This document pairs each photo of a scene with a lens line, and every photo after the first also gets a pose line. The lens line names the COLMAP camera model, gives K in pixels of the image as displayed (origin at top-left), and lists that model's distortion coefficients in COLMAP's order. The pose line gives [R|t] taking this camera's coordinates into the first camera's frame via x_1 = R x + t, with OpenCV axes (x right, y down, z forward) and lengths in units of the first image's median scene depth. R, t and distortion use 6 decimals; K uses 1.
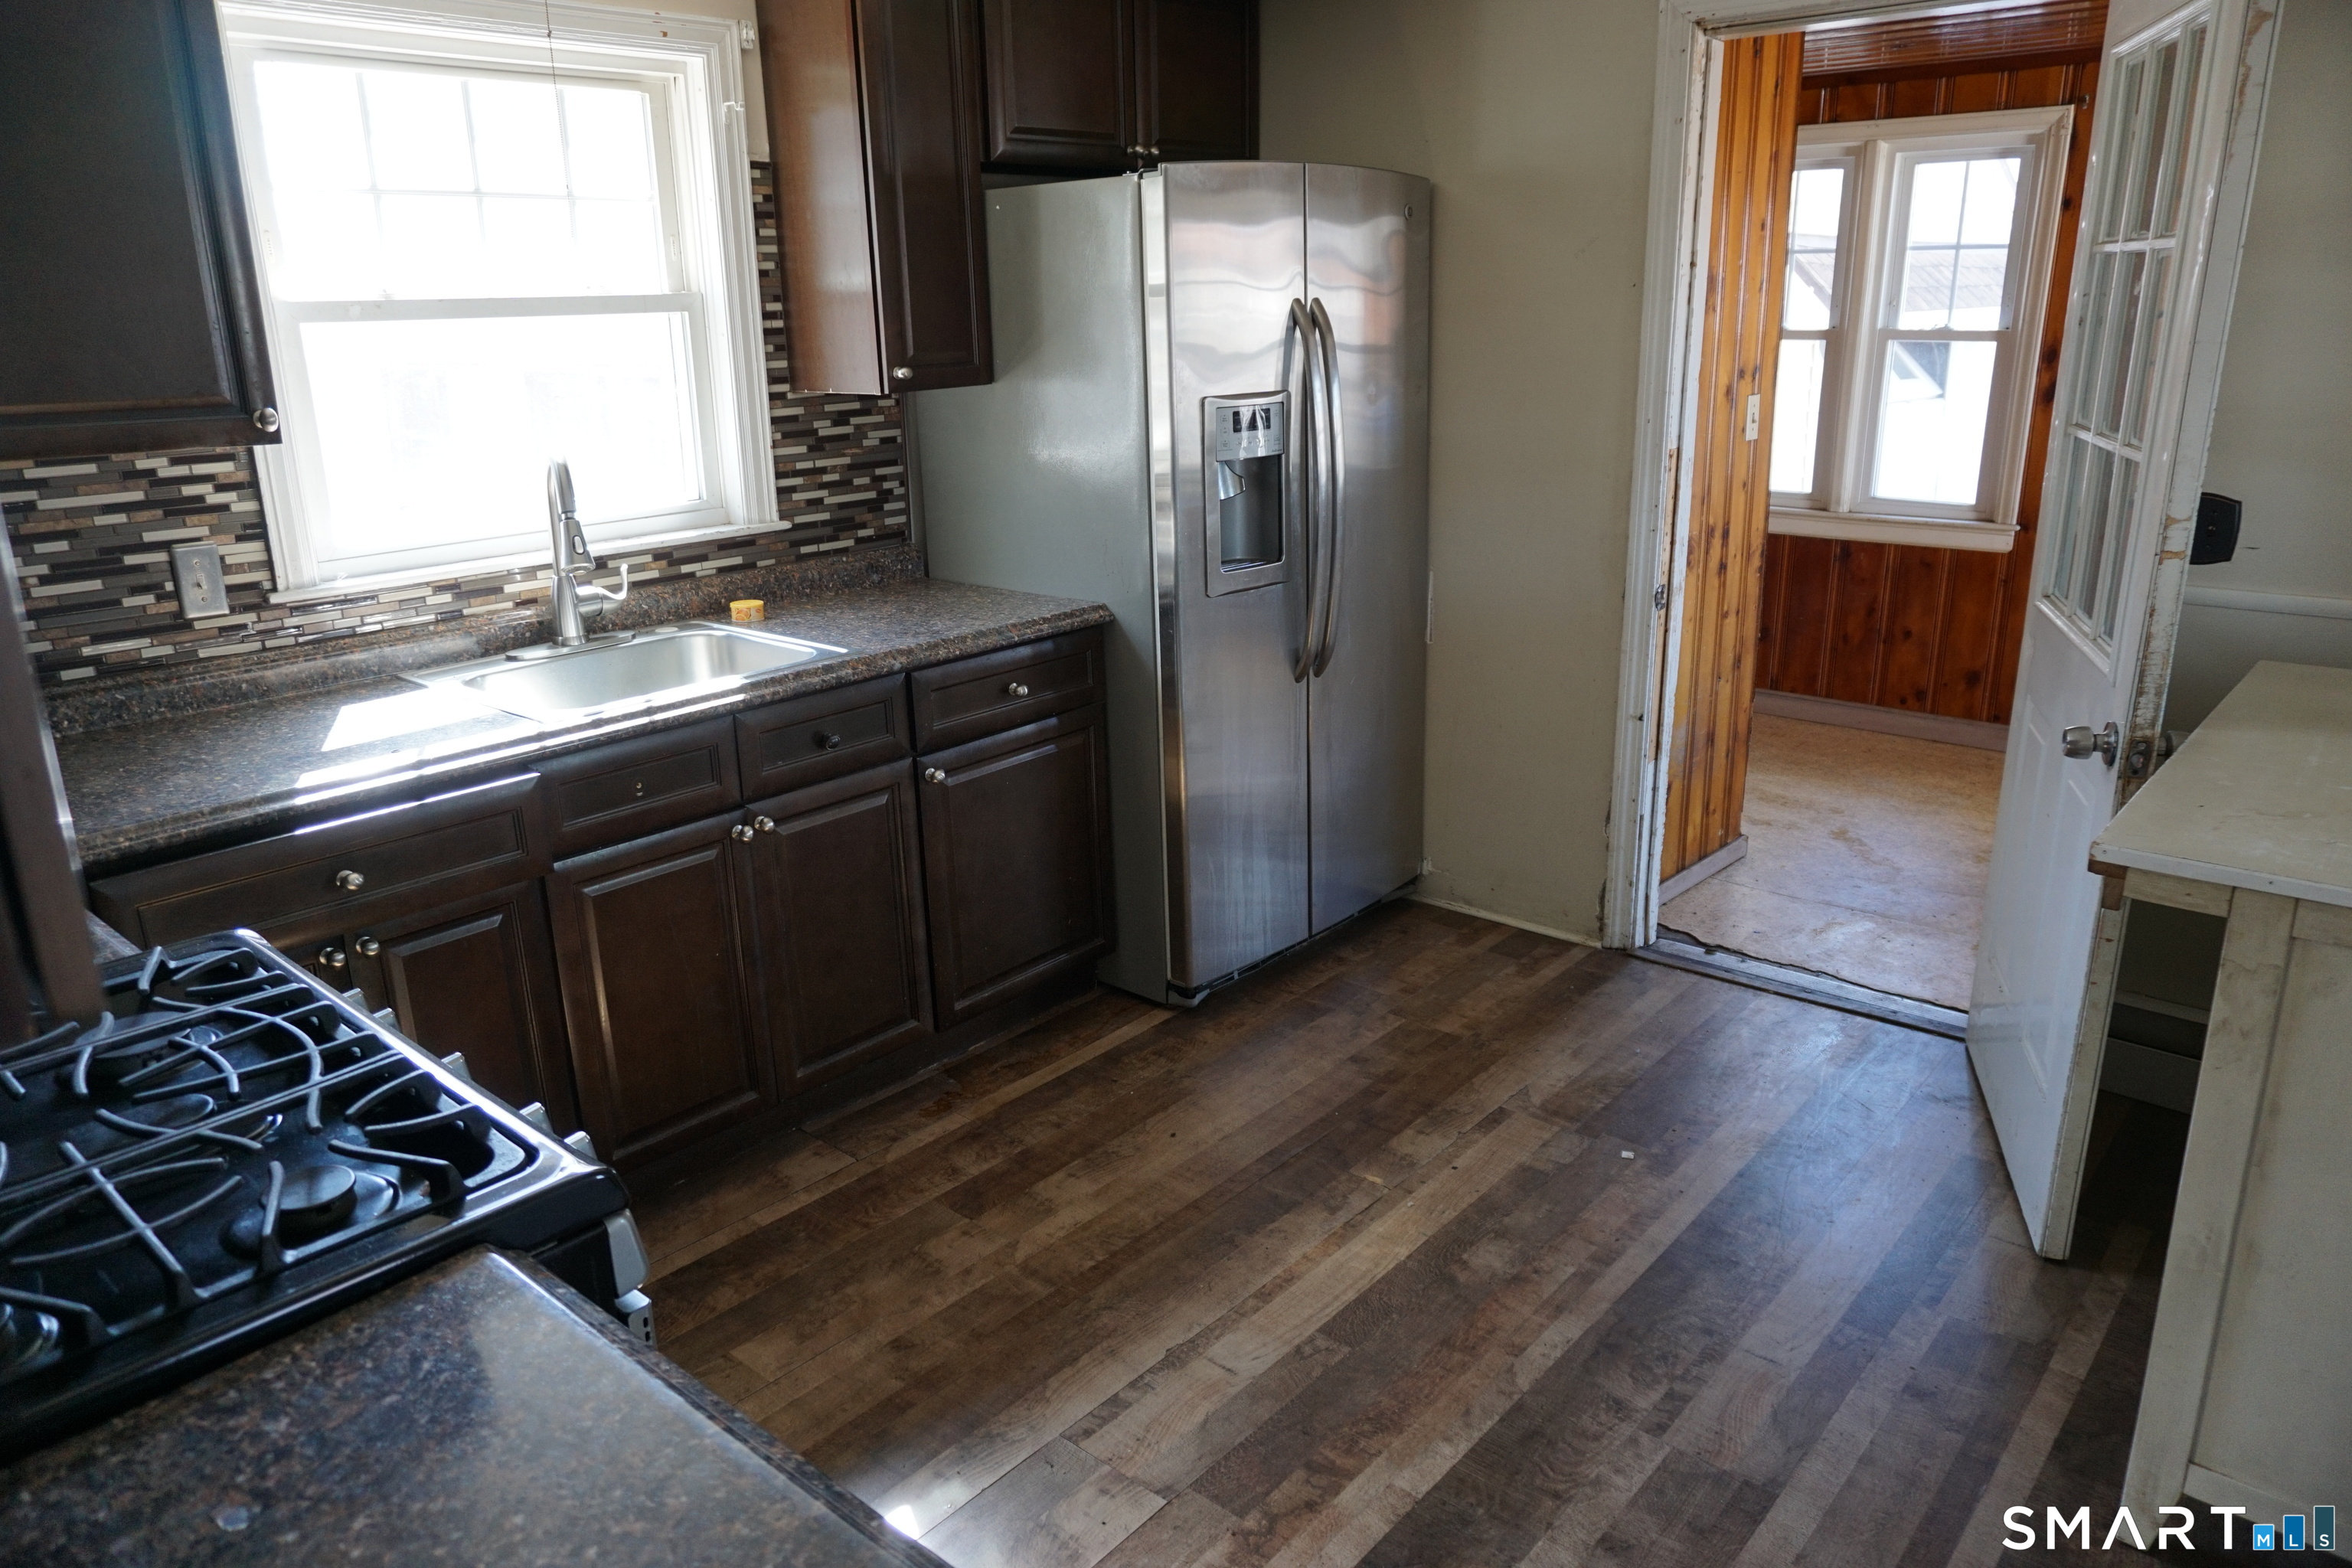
lens RADIAL K [[1588.9, 0, 1188.9], [0, 1588.9, 768.9], [0, 0, 1]] dist [-0.033201, 0.015565]
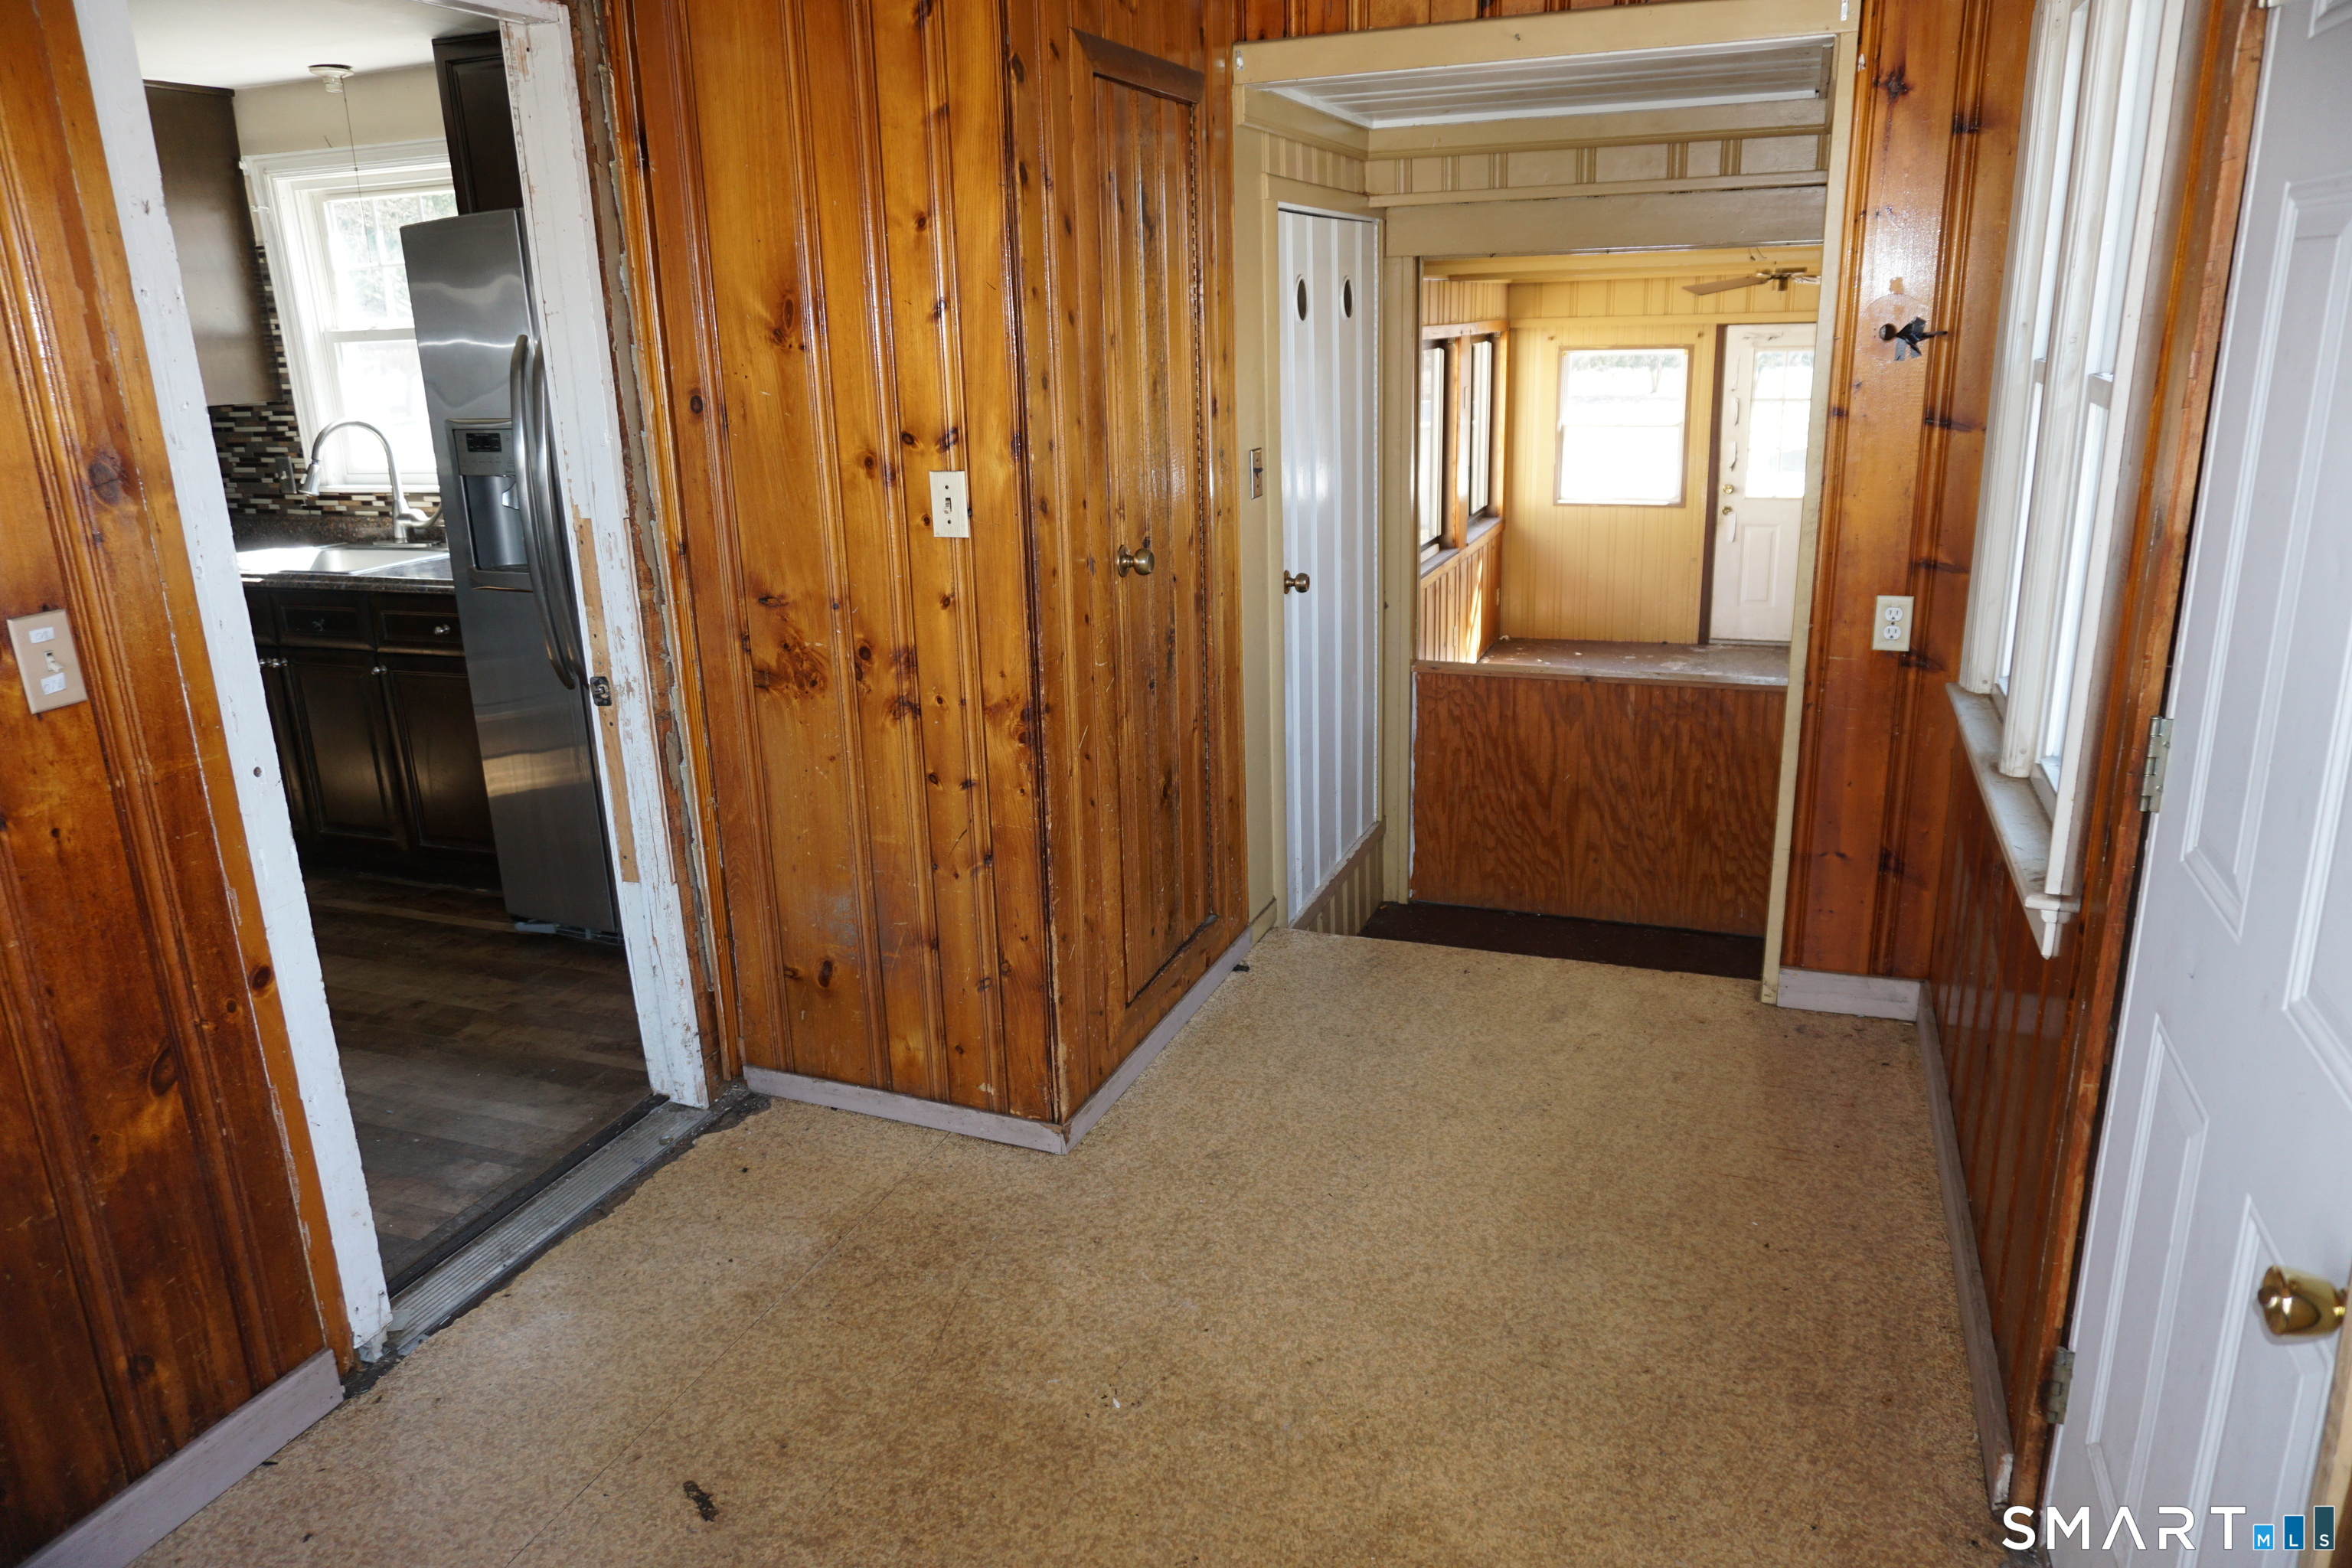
lens RADIAL K [[1588.9, 0, 1155.7], [0, 1588.9, 793.1], [0, 0, 1]] dist [-0.033201, 0.015565]
pose [[0.323450, 0.282909, -0.902963, 1.604930], [-0.243345, 0.947033, 0.209549, -0.418588], [0.914420, 0.151953, 0.375162, 1.314897]]
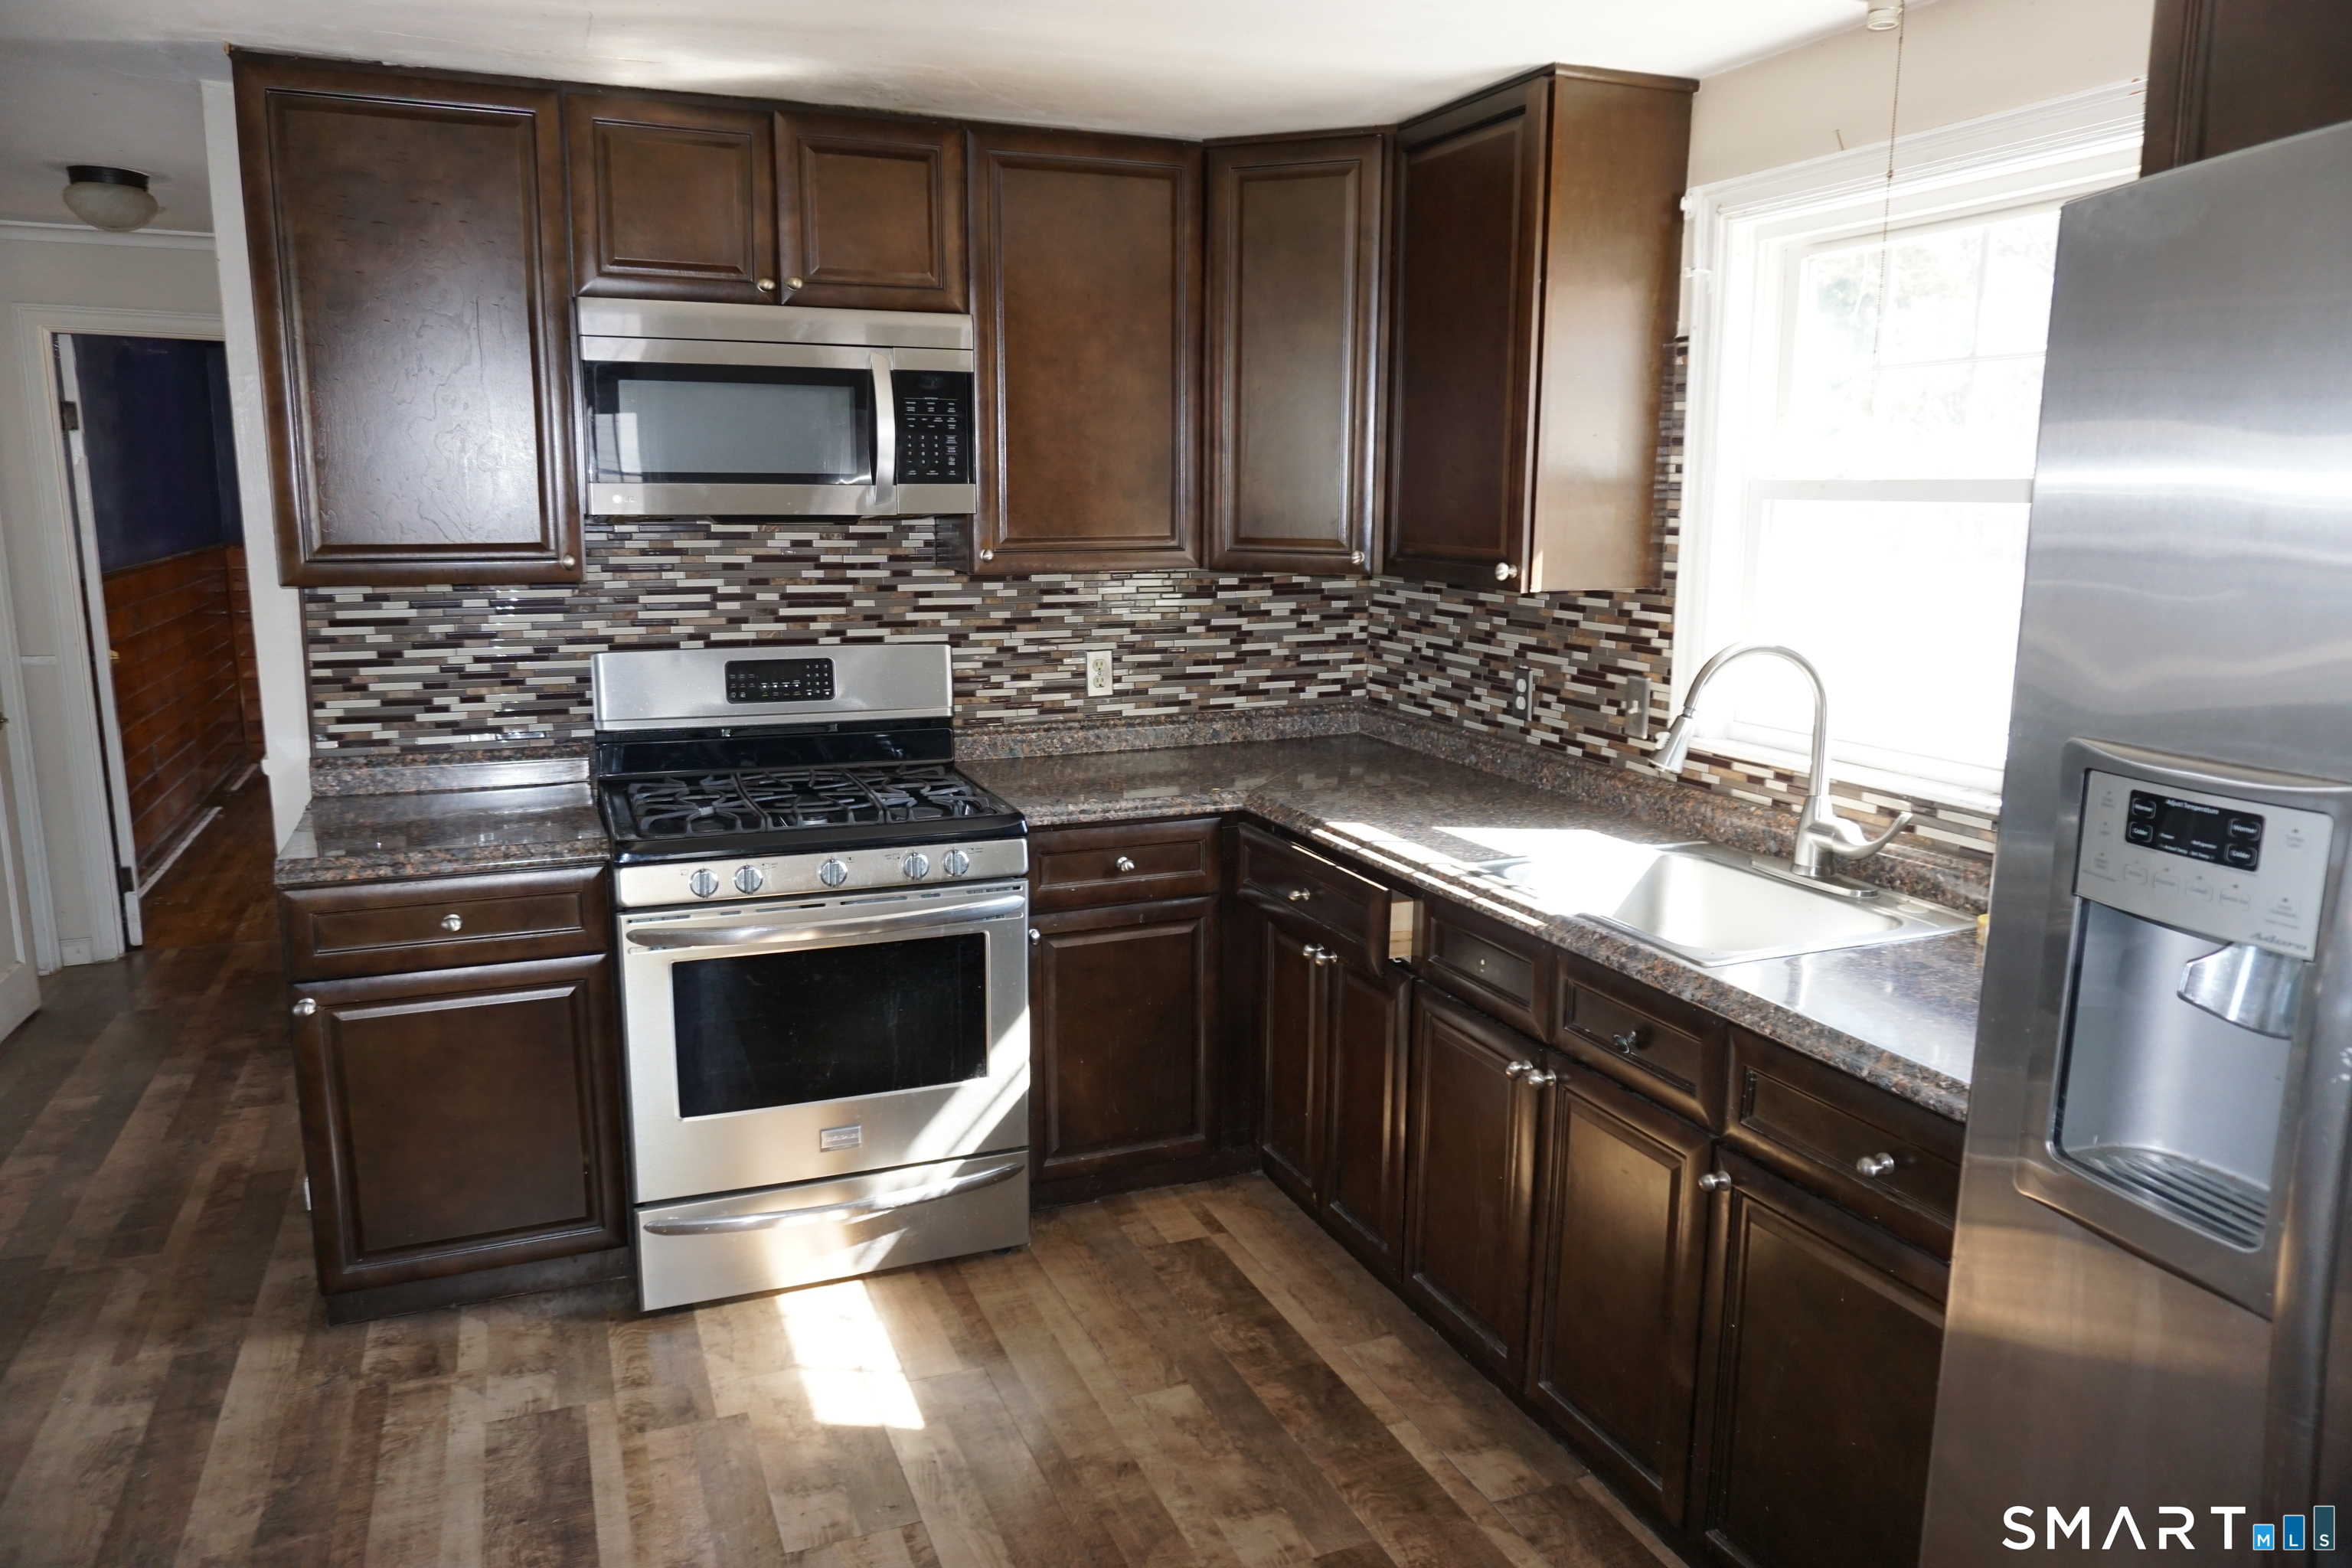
lens RADIAL K [[1588.9, 0, 1169.6], [0, 1588.9, 778.6], [0, 0, 1]] dist [-0.033201, 0.015565]
pose [[-0.453459, 0.172832, -0.874359, 0.589670], [-0.252311, 0.915996, 0.311915, -0.354469], [0.854818, 0.362051, -0.371759, 1.161784]]
